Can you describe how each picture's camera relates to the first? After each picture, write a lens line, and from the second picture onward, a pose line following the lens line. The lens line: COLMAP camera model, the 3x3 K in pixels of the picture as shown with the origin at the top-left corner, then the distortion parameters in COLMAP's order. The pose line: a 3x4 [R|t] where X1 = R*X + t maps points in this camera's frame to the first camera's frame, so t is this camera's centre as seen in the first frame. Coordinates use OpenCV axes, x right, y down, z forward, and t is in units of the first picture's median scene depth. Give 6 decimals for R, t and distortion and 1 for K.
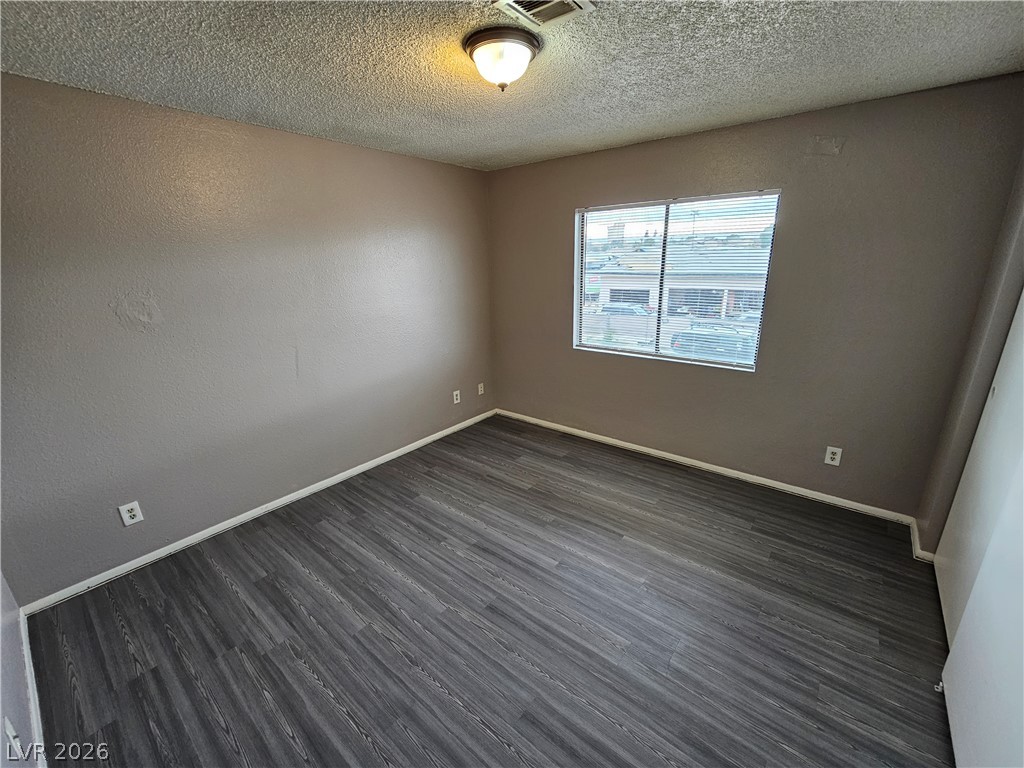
lens RADIAL K [[420.9, 0, 520.6], [0, 420.9, 387.3], [0, 0, 1]] dist [-0.006500, 0.001840]
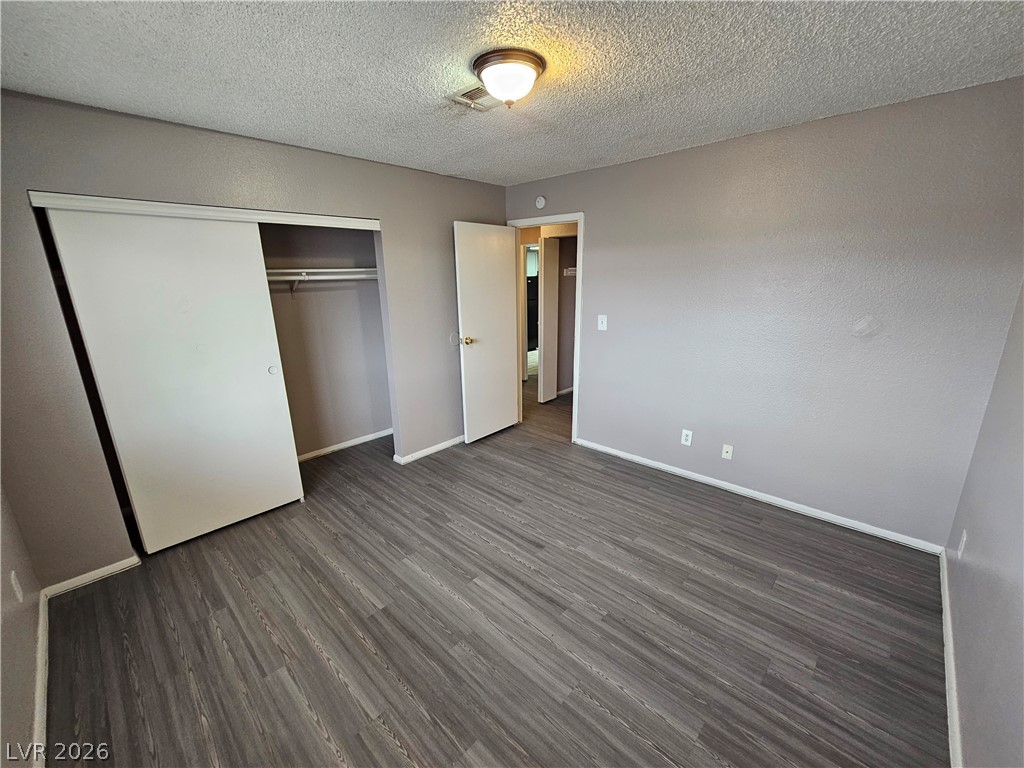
lens RADIAL K [[420.9, 0, 515.3], [0, 420.9, 385.7], [0, 0, 1]] dist [-0.006500, 0.001840]
pose [[-0.995644, 0.015932, 0.091866, -0.107381], [0.062324, 0.846545, 0.528655, -0.485528], [-0.069346, 0.532078, -0.843851, 1.632749]]
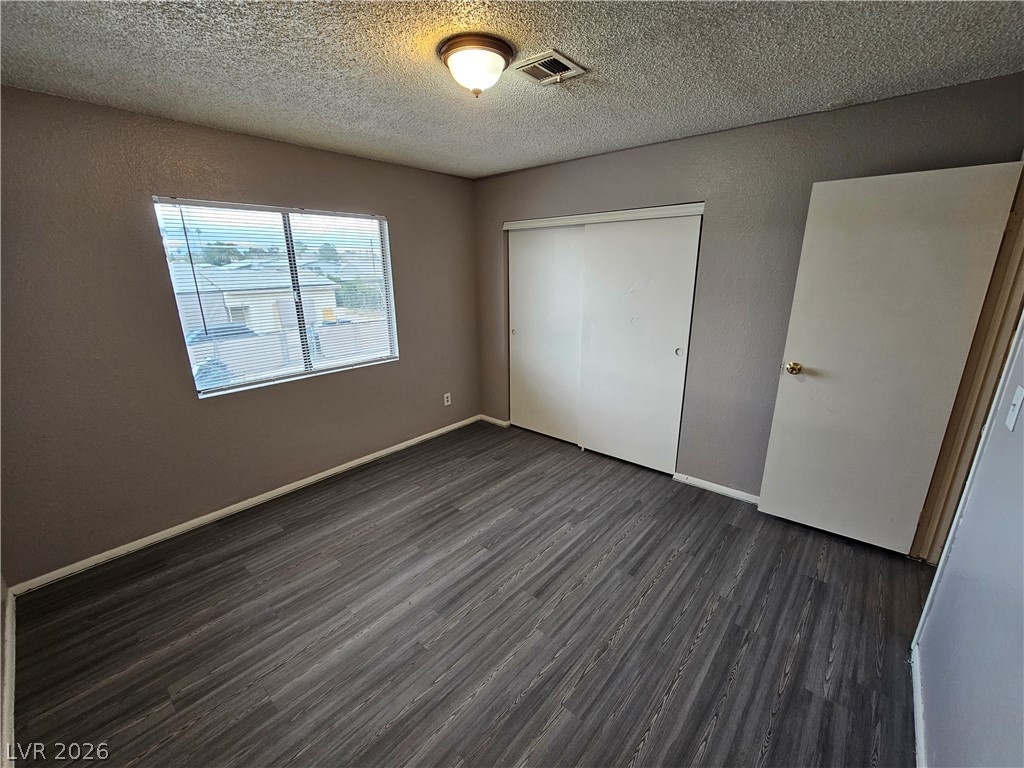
lens RADIAL K [[420.9, 0, 512.3], [0, 420.9, 386.3], [0, 0, 1]] dist [-0.006500, 0.001840]
pose [[0.043249, -0.252548, 0.966617, -0.864190], [0.301768, 0.925634, 0.228339, -0.191024], [-0.952400, 0.281819, 0.116243, 0.721012]]
